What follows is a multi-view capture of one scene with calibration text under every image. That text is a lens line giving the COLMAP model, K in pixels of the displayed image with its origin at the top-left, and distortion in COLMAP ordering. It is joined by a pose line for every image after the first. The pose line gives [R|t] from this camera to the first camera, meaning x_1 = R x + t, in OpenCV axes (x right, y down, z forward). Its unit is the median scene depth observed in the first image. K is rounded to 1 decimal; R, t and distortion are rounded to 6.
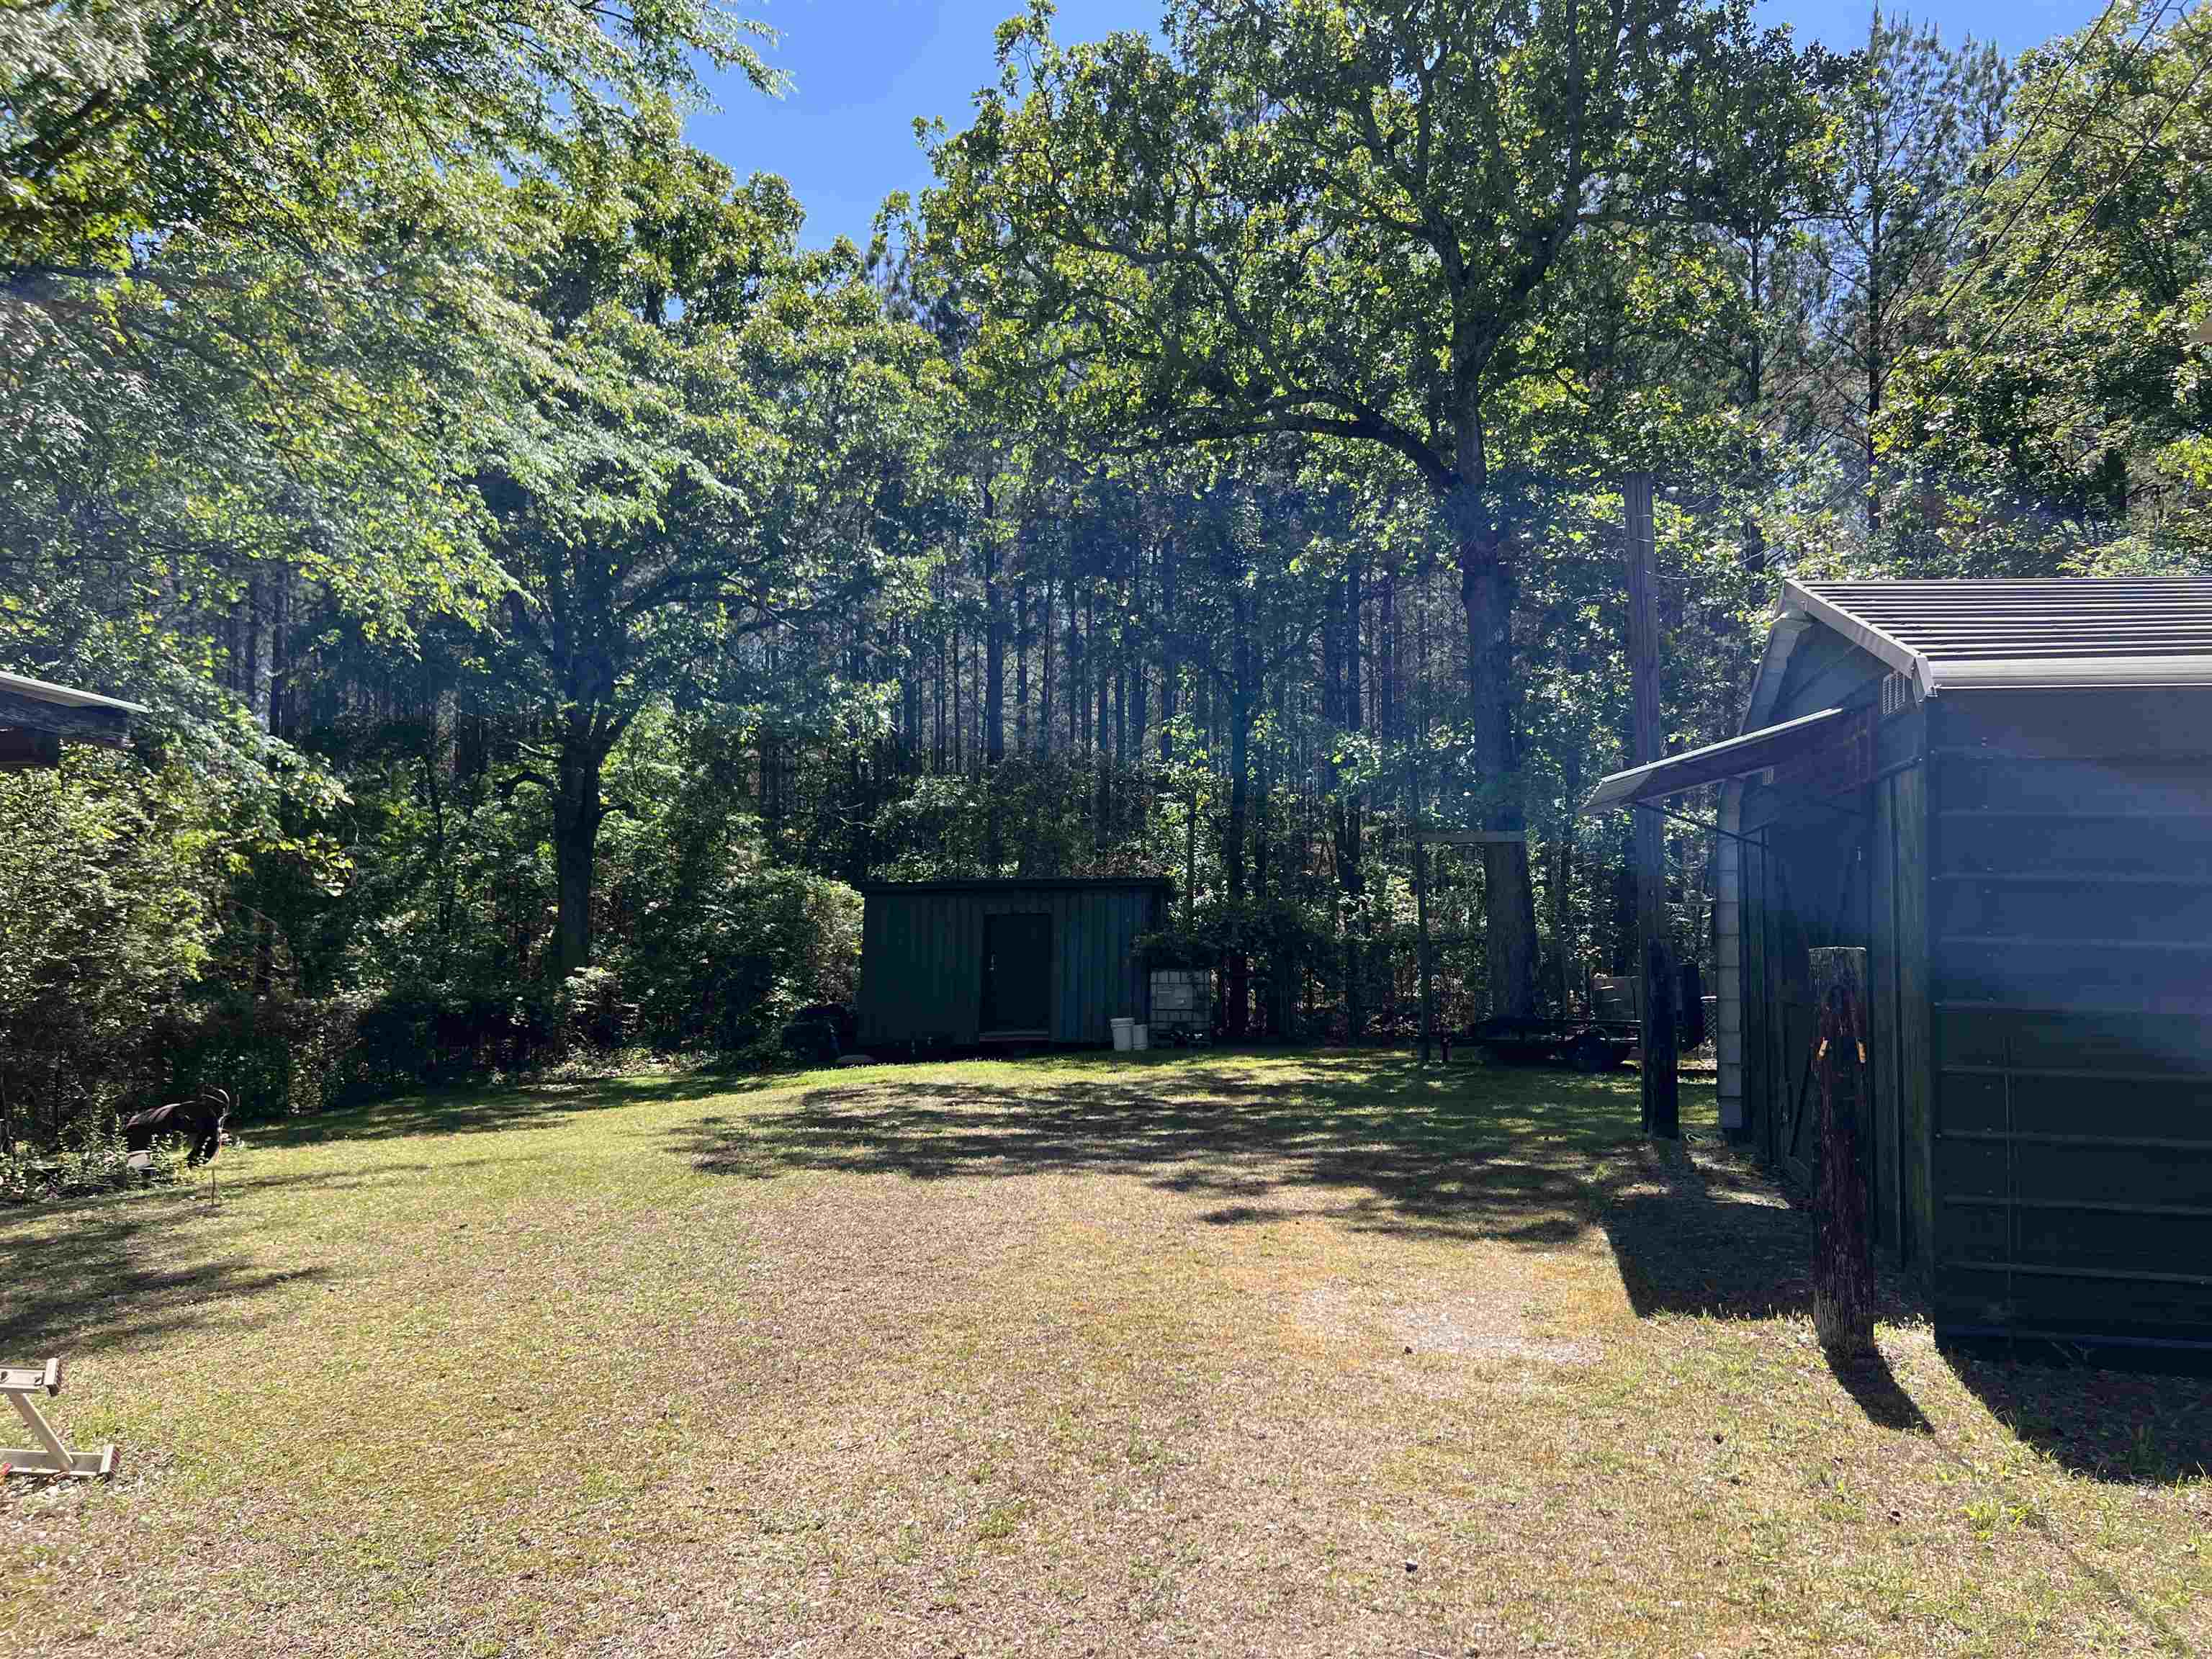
lens RADIAL K [[1673.0, 0, 1093.8], [0, 1673.0, 888.6], [0, 0, 1]] dist [0.060206, -0.067352]
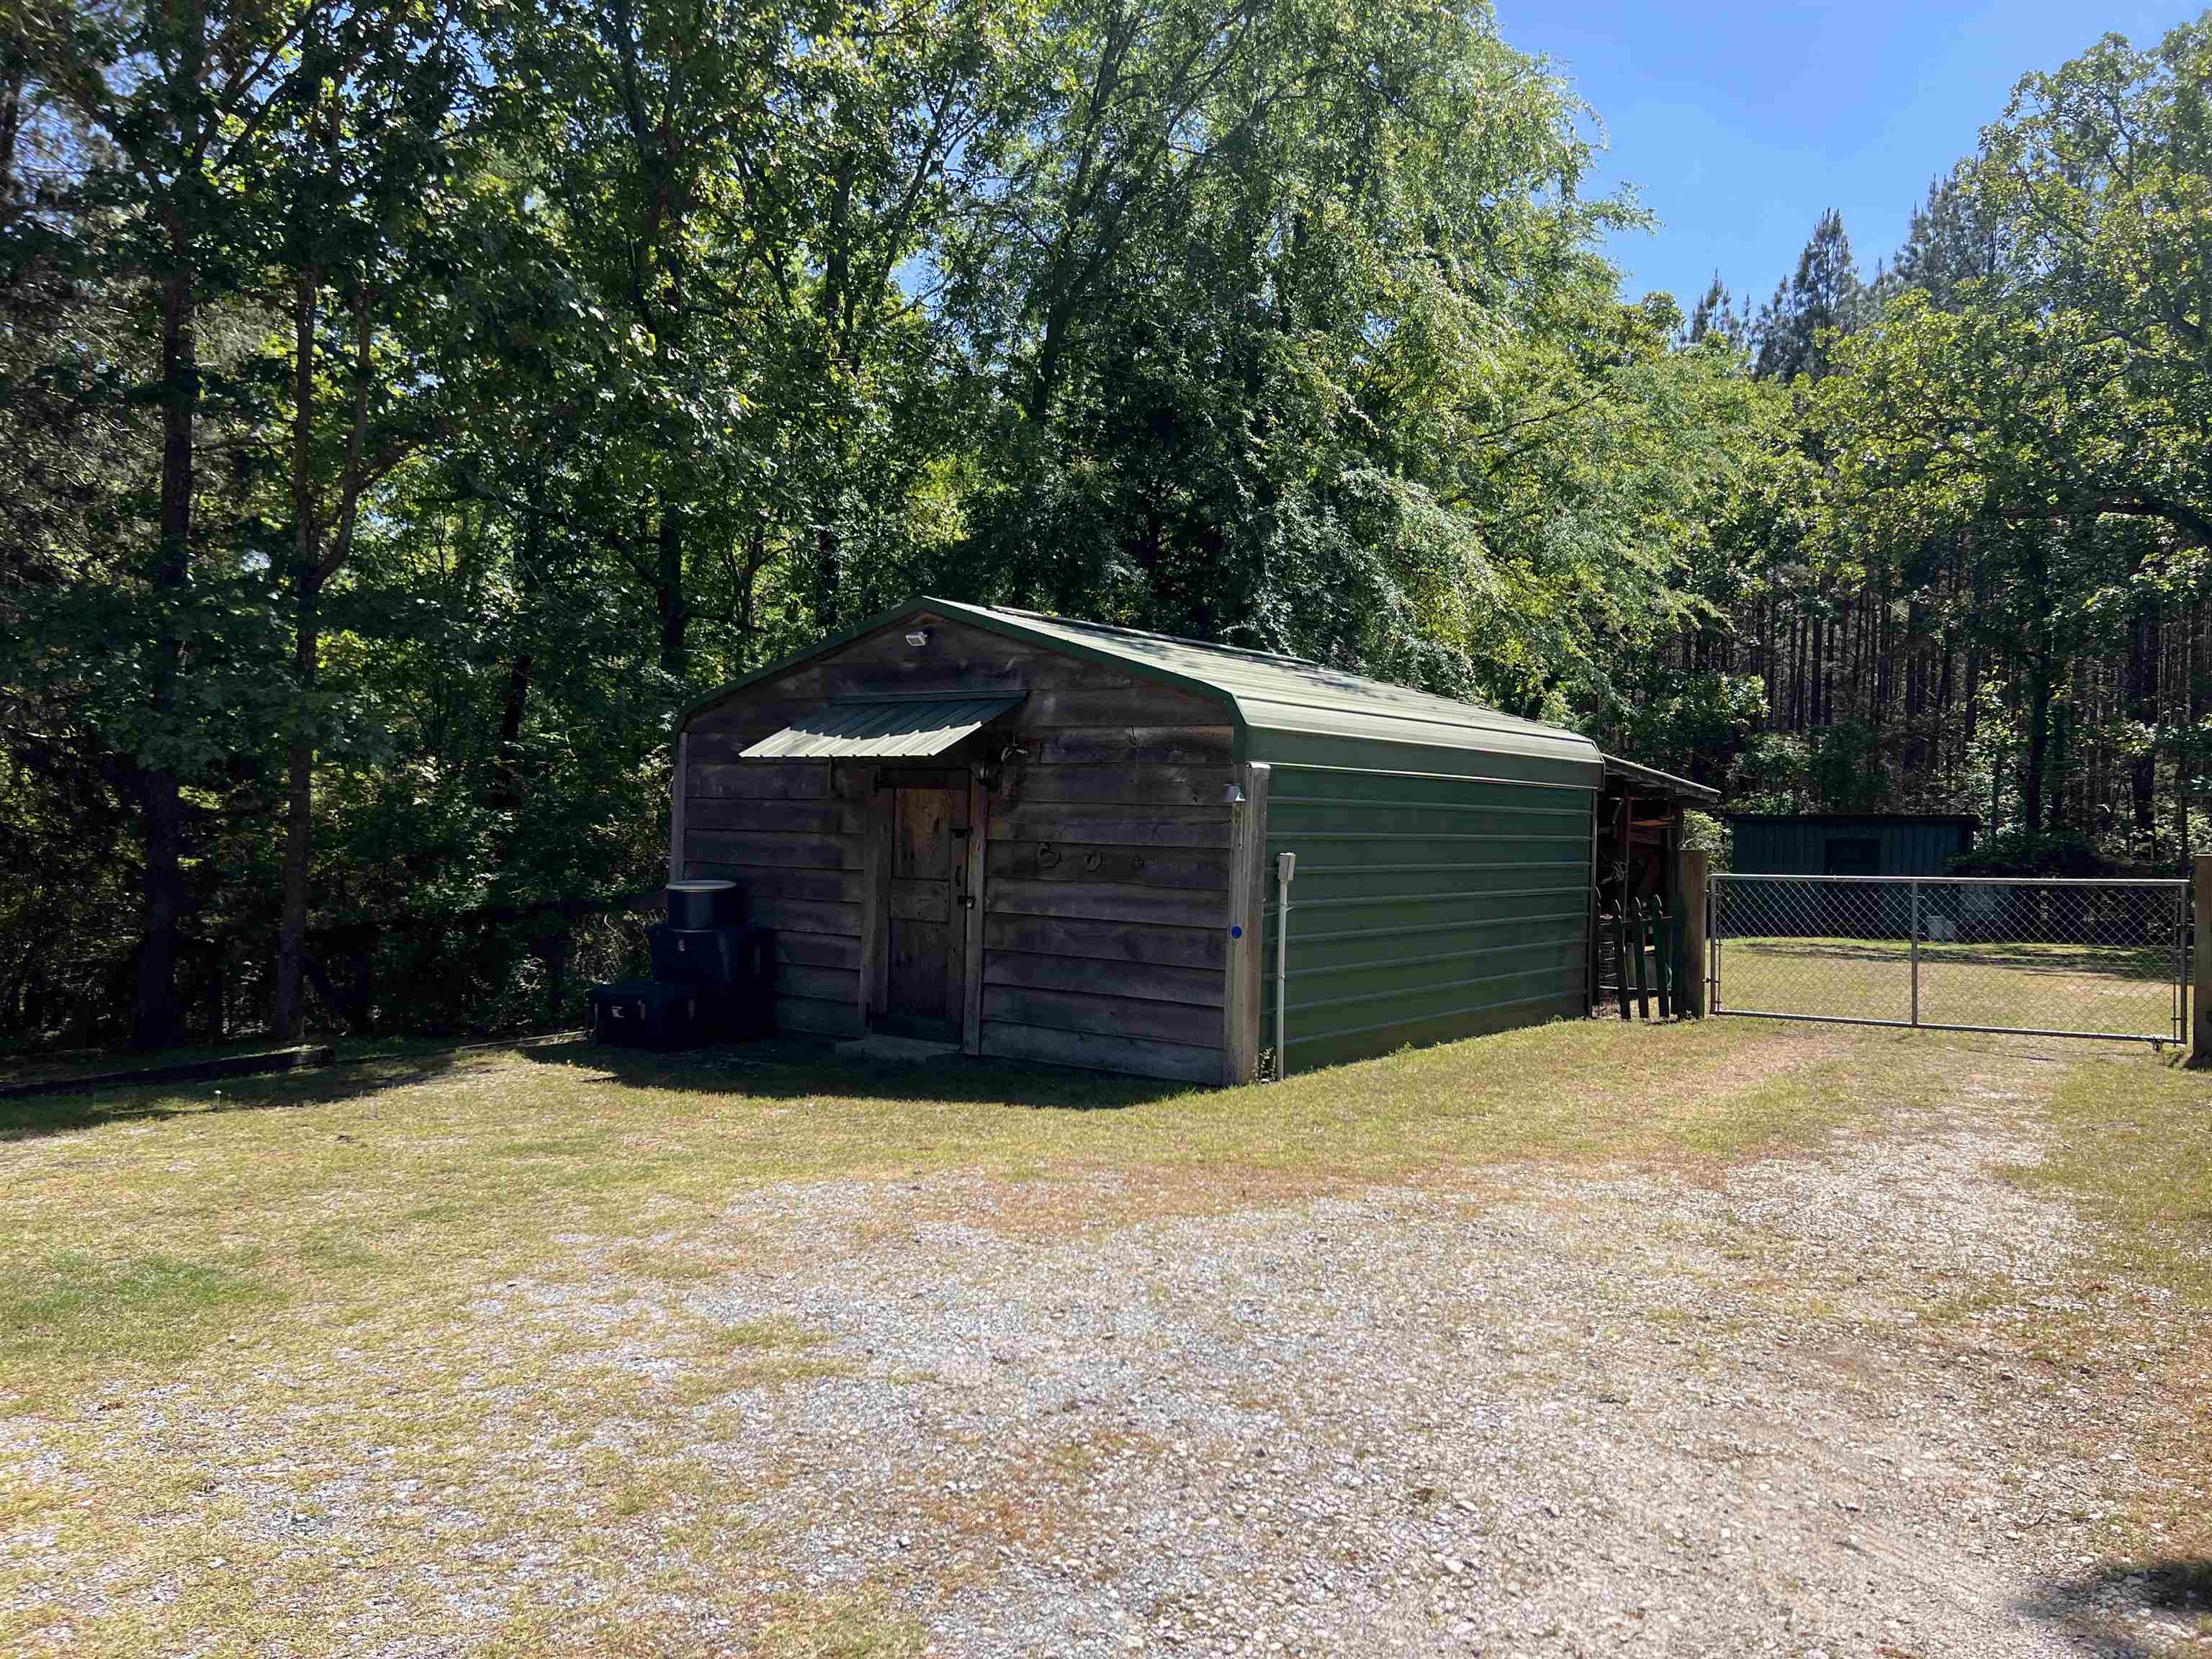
lens RADIAL K [[1673.0, 0, 1097.0], [0, 1673.0, 857.8], [0, 0, 1]] dist [0.060206, -0.067352]
pose [[0.913305, 0.028719, -0.406262, -0.046010], [-0.014981, 0.999205, 0.036957, -0.010662], [0.407000, -0.027667, 0.913009, -0.513310]]
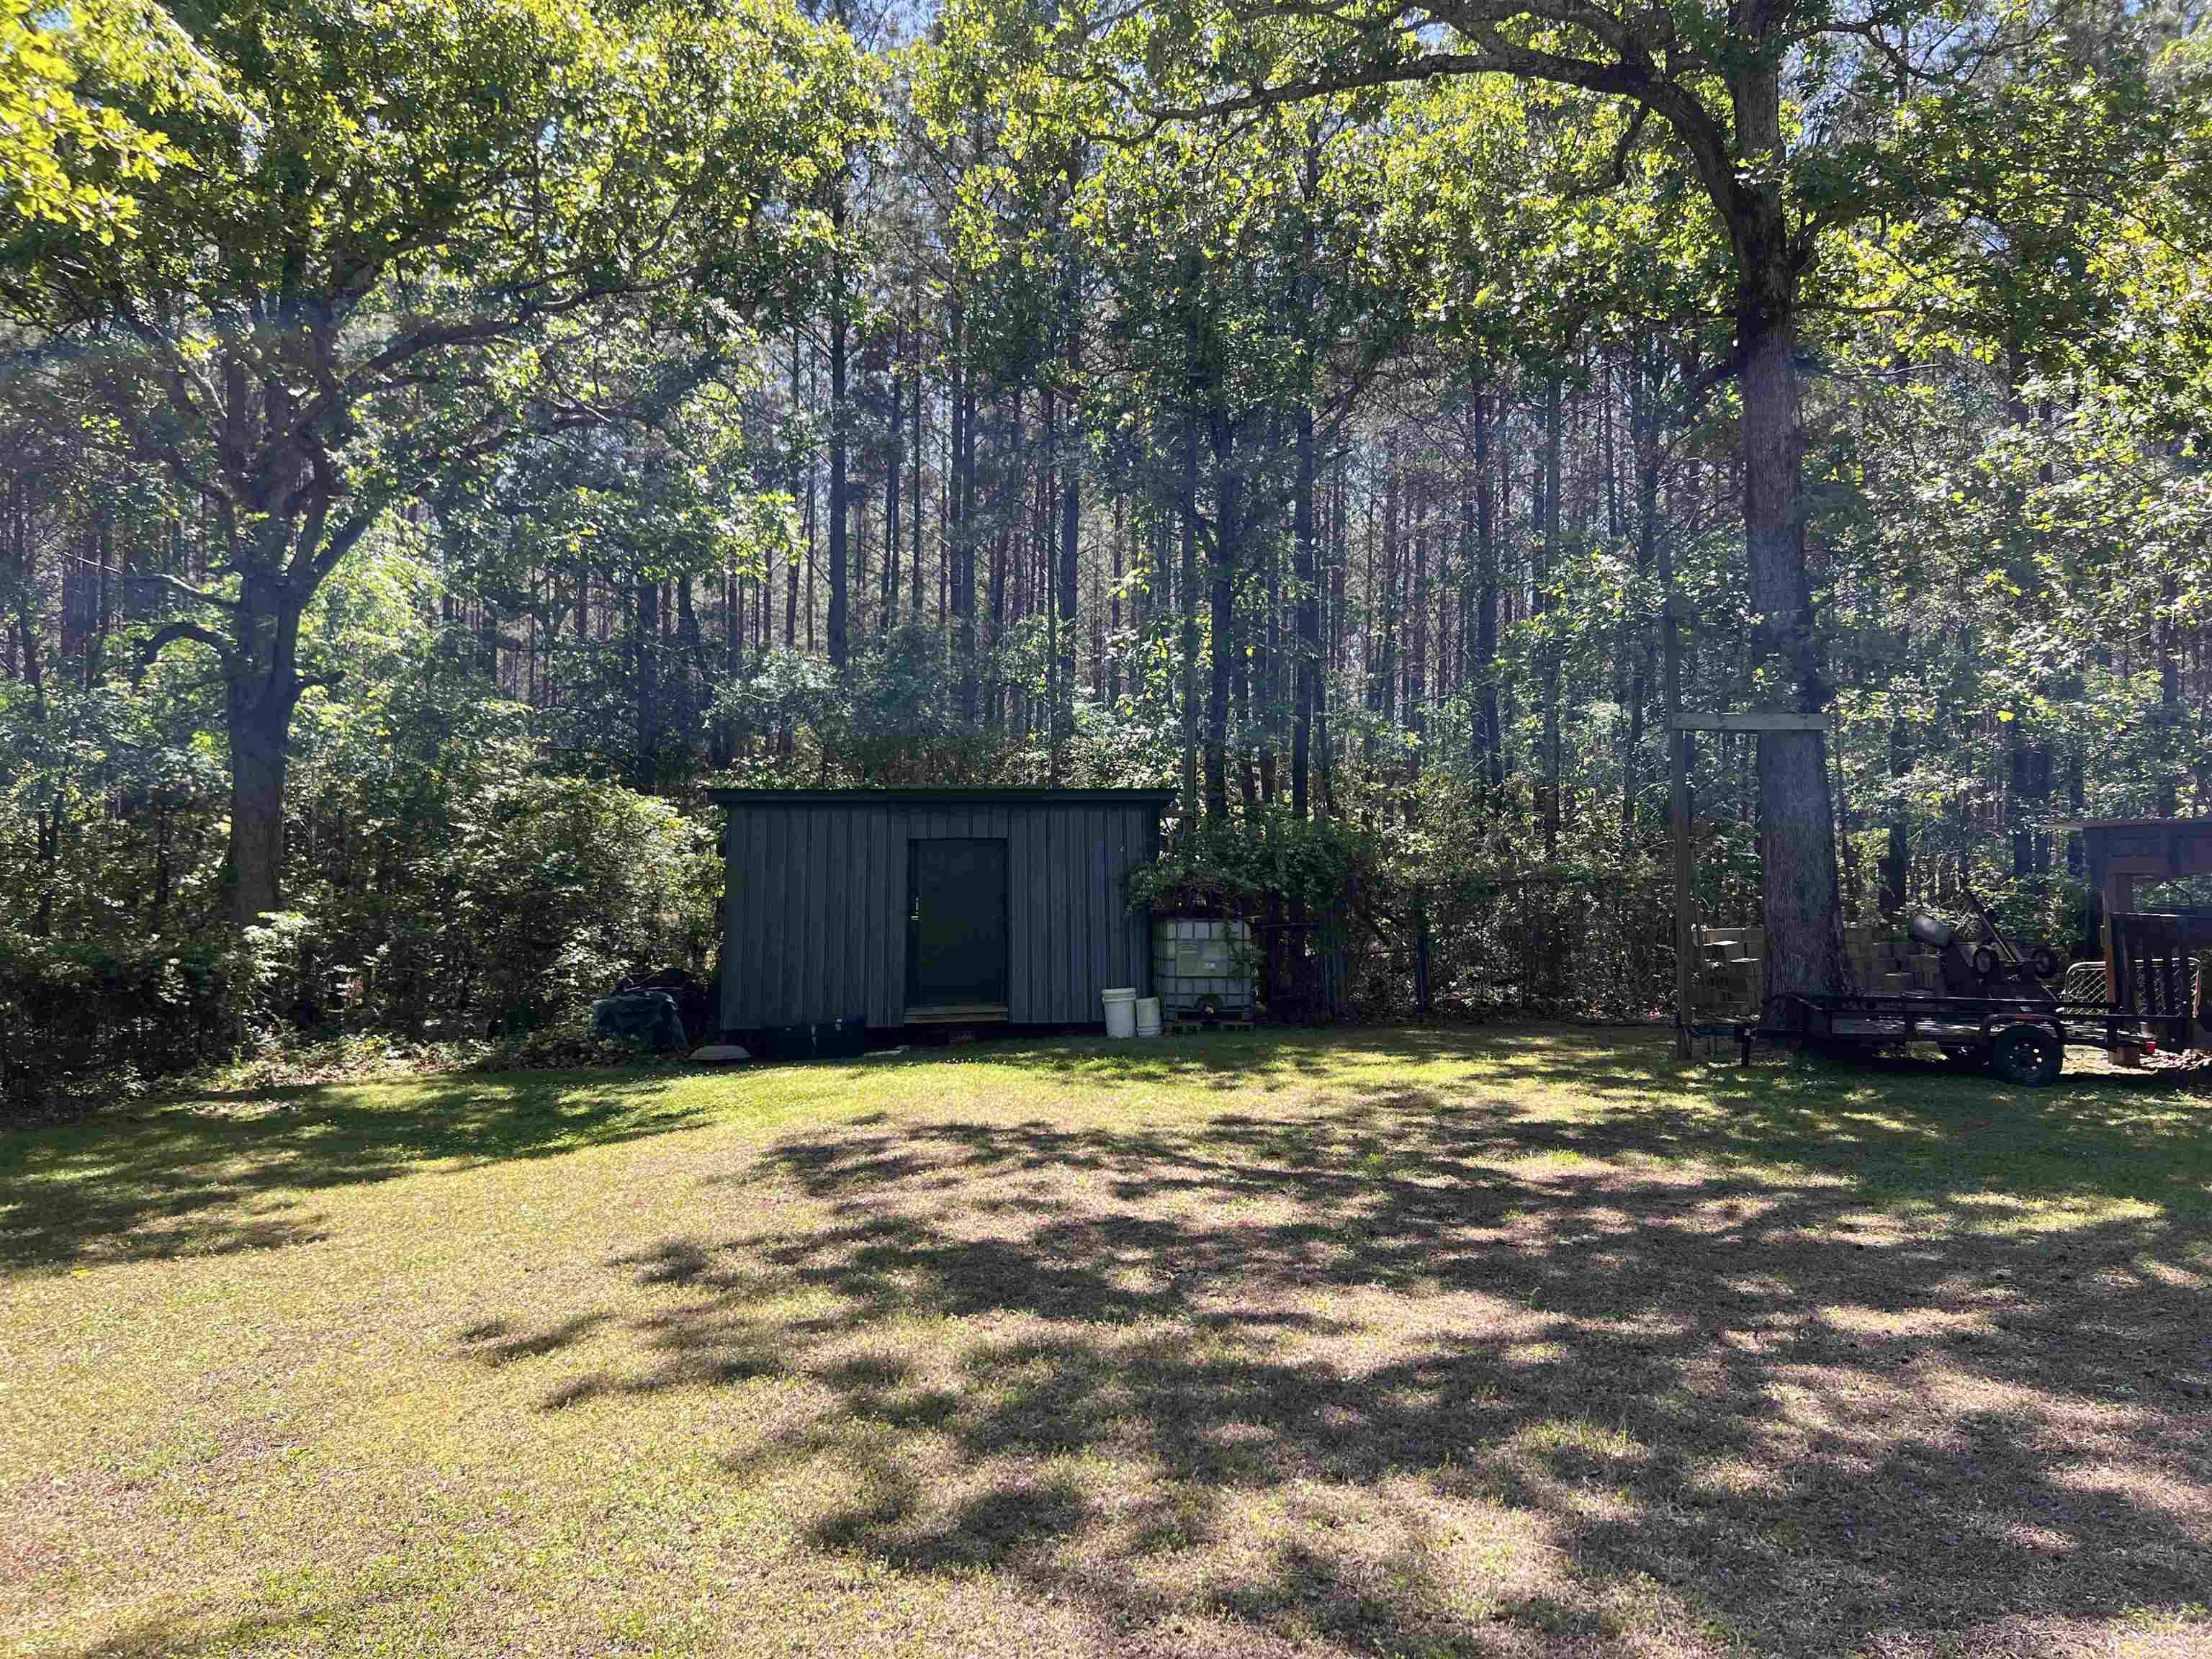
lens RADIAL K [[1673.0, 0, 1089.2], [0, 1673.0, 869.4], [0, 0, 1]] dist [0.060206, -0.067352]
pose [[0.982991, 0.007156, 0.183513, -0.107089], [-0.011570, 0.999669, 0.022996, 0.009896], [-0.183287, -0.024729, 0.982748, 0.275534]]
